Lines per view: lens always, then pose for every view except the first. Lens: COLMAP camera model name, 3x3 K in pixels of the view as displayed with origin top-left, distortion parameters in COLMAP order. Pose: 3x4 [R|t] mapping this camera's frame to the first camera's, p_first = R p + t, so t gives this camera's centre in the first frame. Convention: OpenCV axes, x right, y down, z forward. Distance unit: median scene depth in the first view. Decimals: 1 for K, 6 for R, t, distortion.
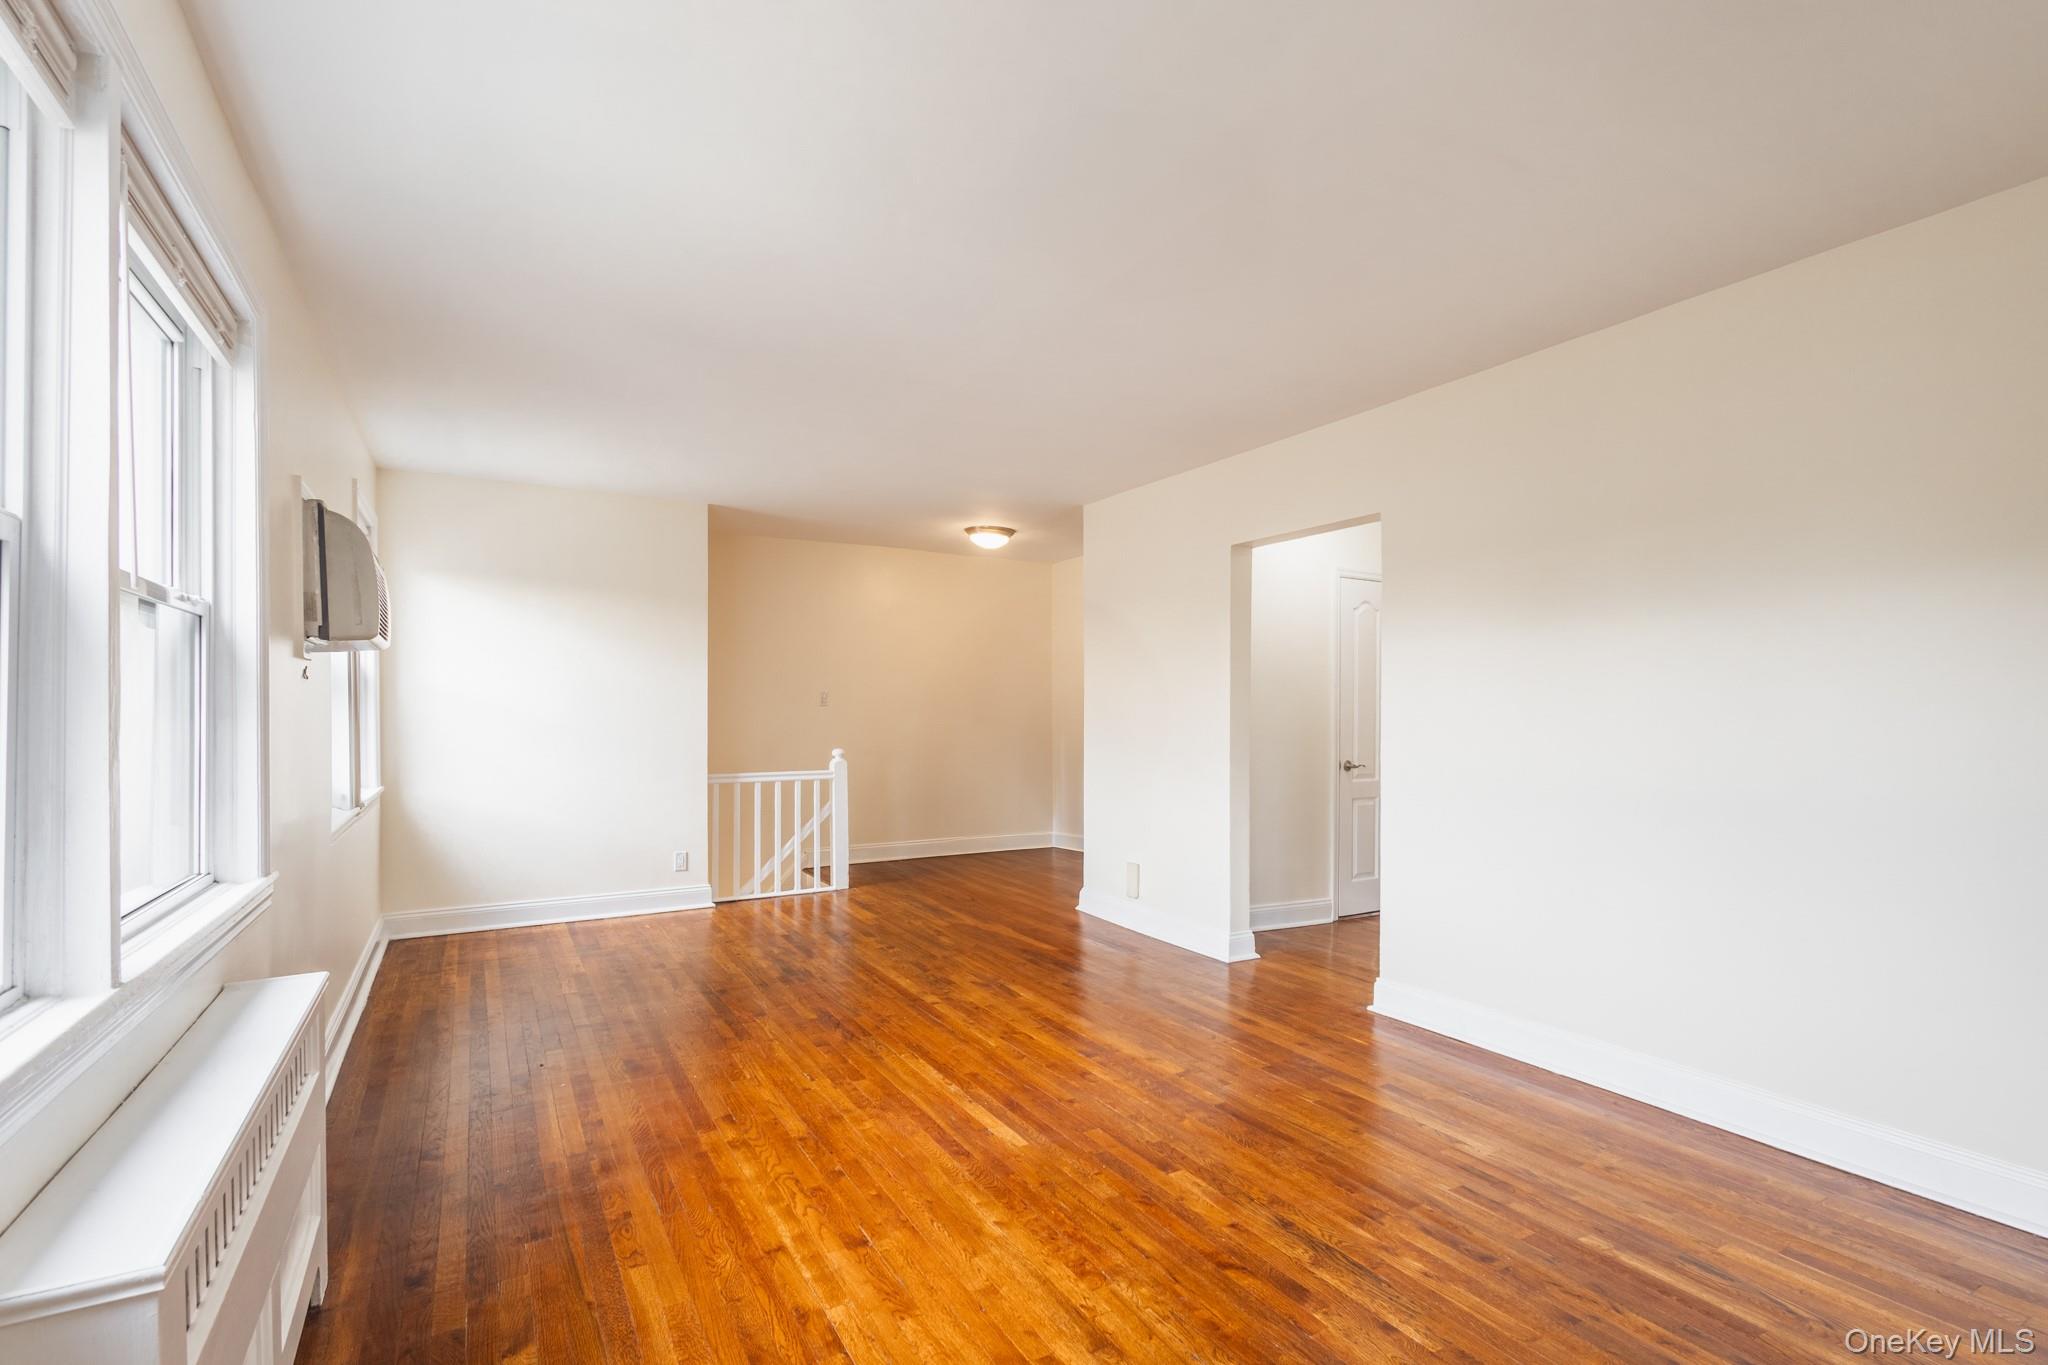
lens RADIAL K [[976.9, 0, 1037.6], [0, 976.9, 720.4], [0, 0, 1]] dist [0.010859, -0.000003]
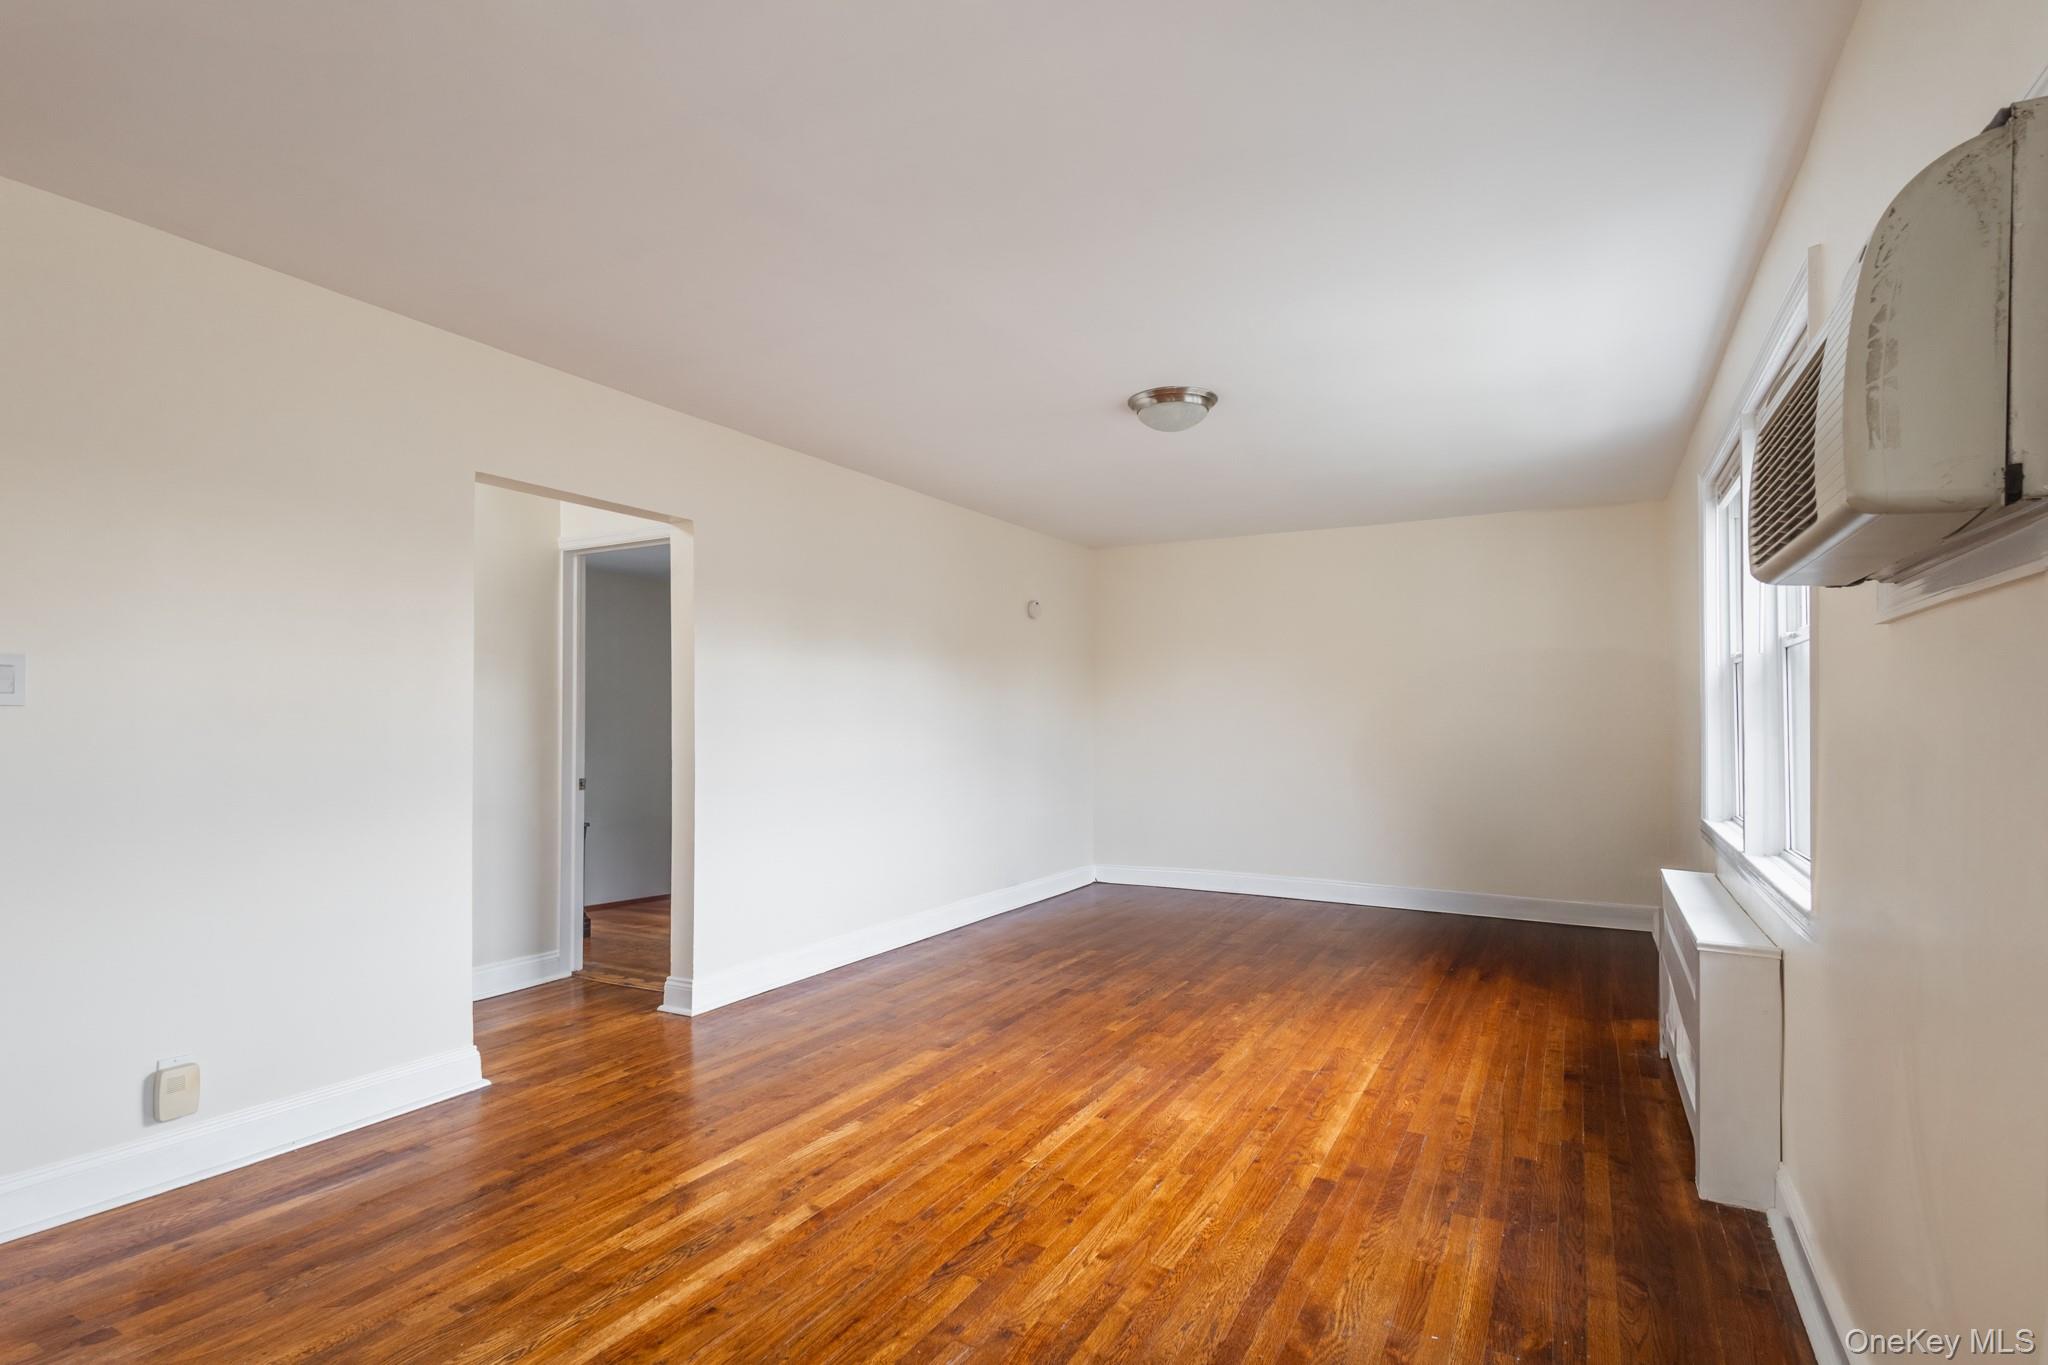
lens RADIAL K [[976.9, 0, 1037.6], [0, 976.9, 720.4], [0, 0, 1]] dist [0.010859, -0.000003]
pose [[-0.517615, -0.002994, 0.855608, -0.754738], [0.003464, 0.999978, 0.005595, -0.010892], [-0.855606, 0.005860, -0.517594, 1.312271]]
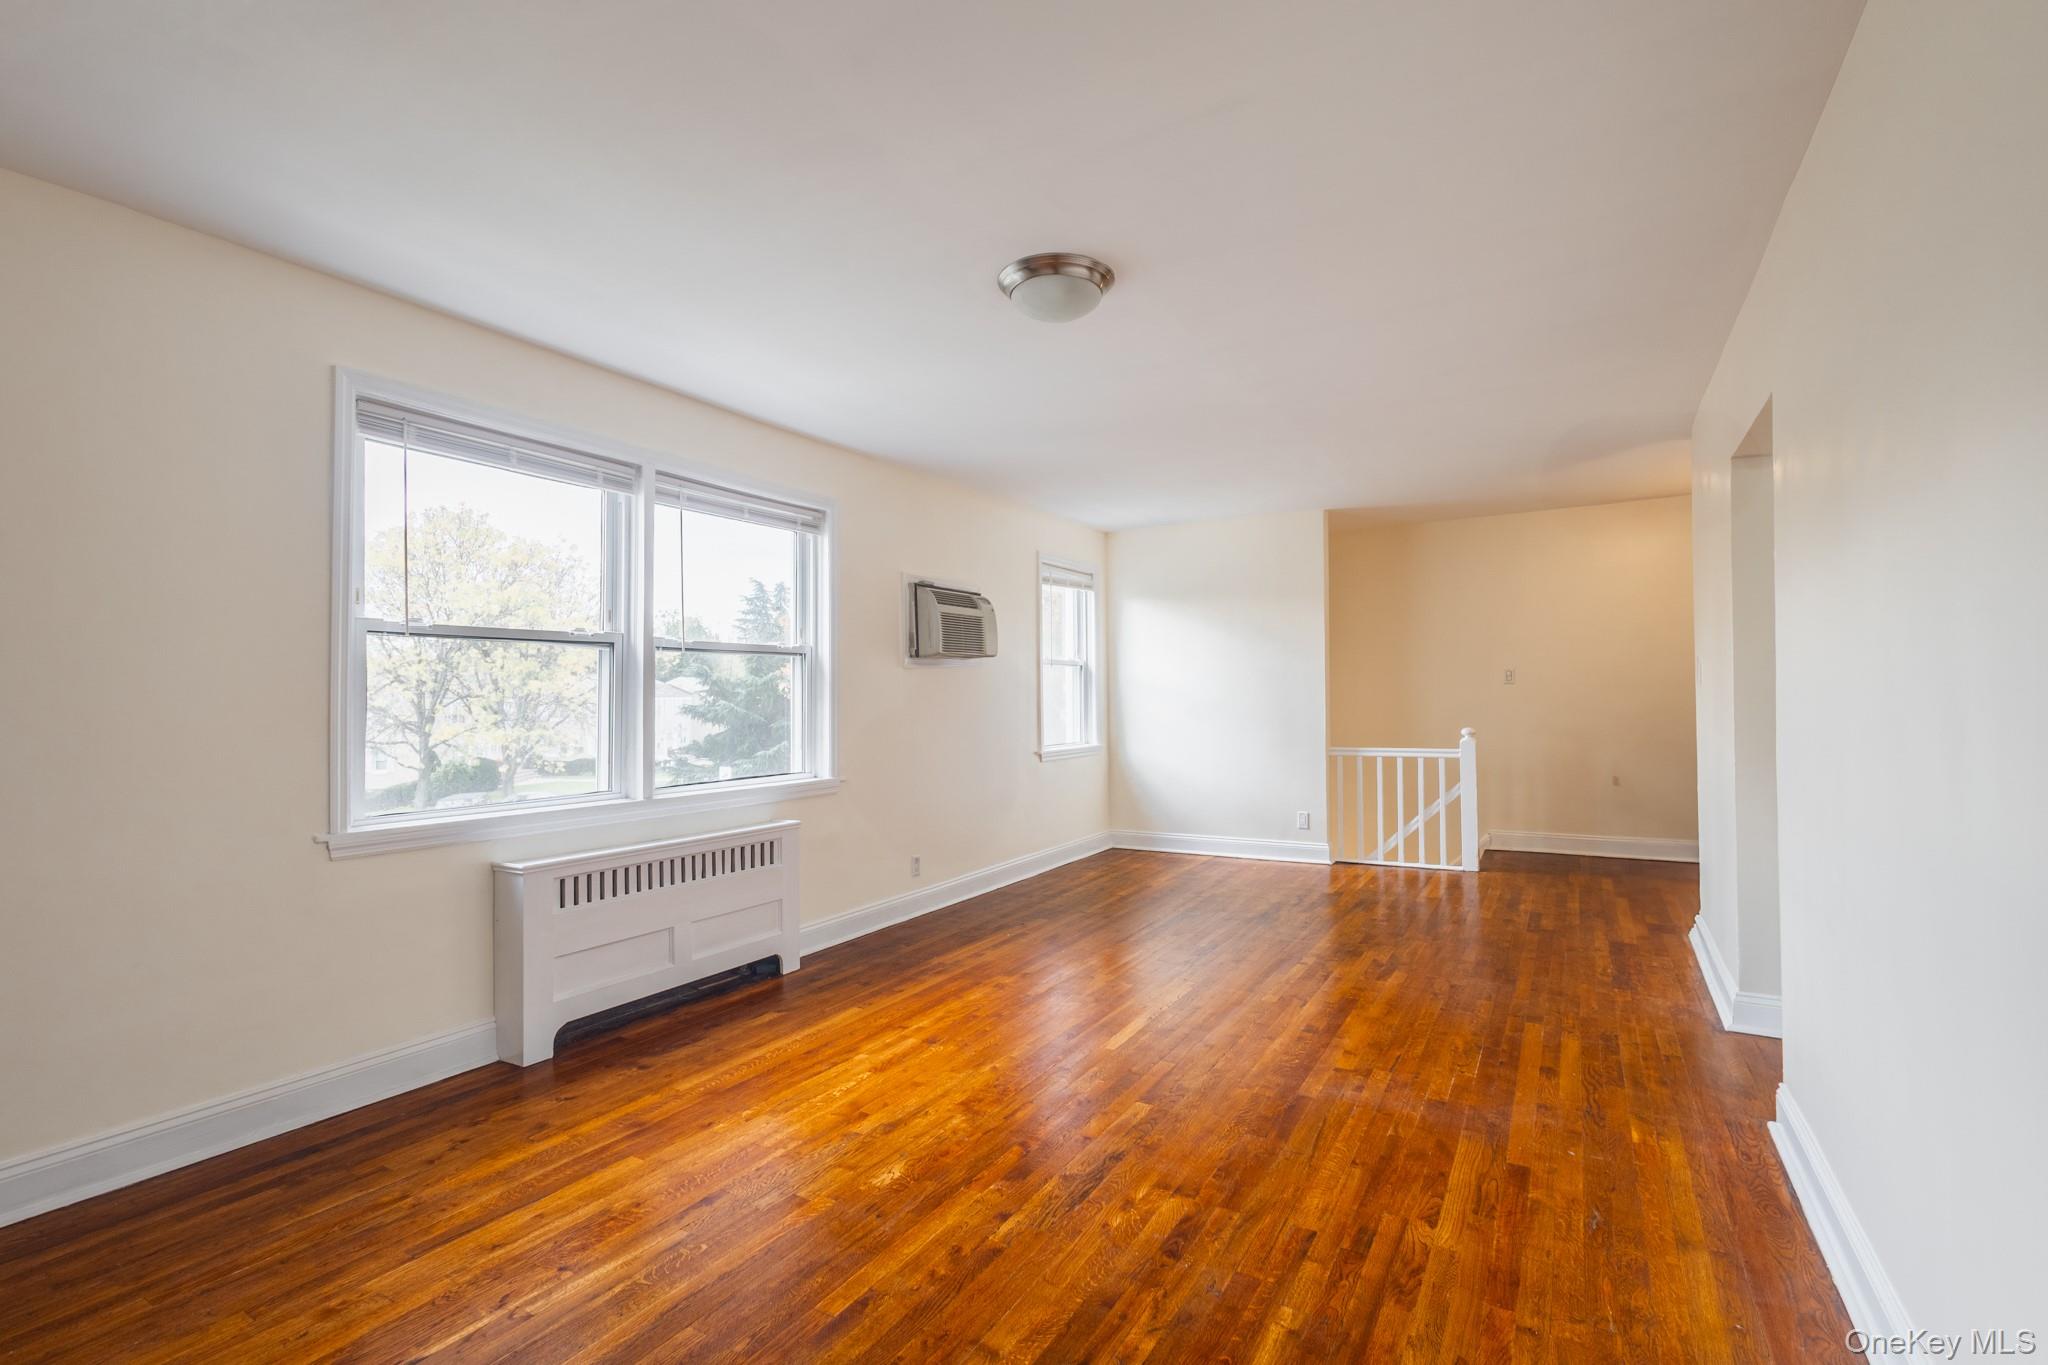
lens RADIAL K [[936.7, 0, 1005.1], [0, 936.7, 681.1], [0, 0, 1]] dist [0.007074, 0.000068]
pose [[0.479418, -0.019965, -0.877360, 0.718903], [0.004018, 0.999781, -0.020556, -0.001134], [0.877577, 0.006329, 0.479393, 0.240884]]
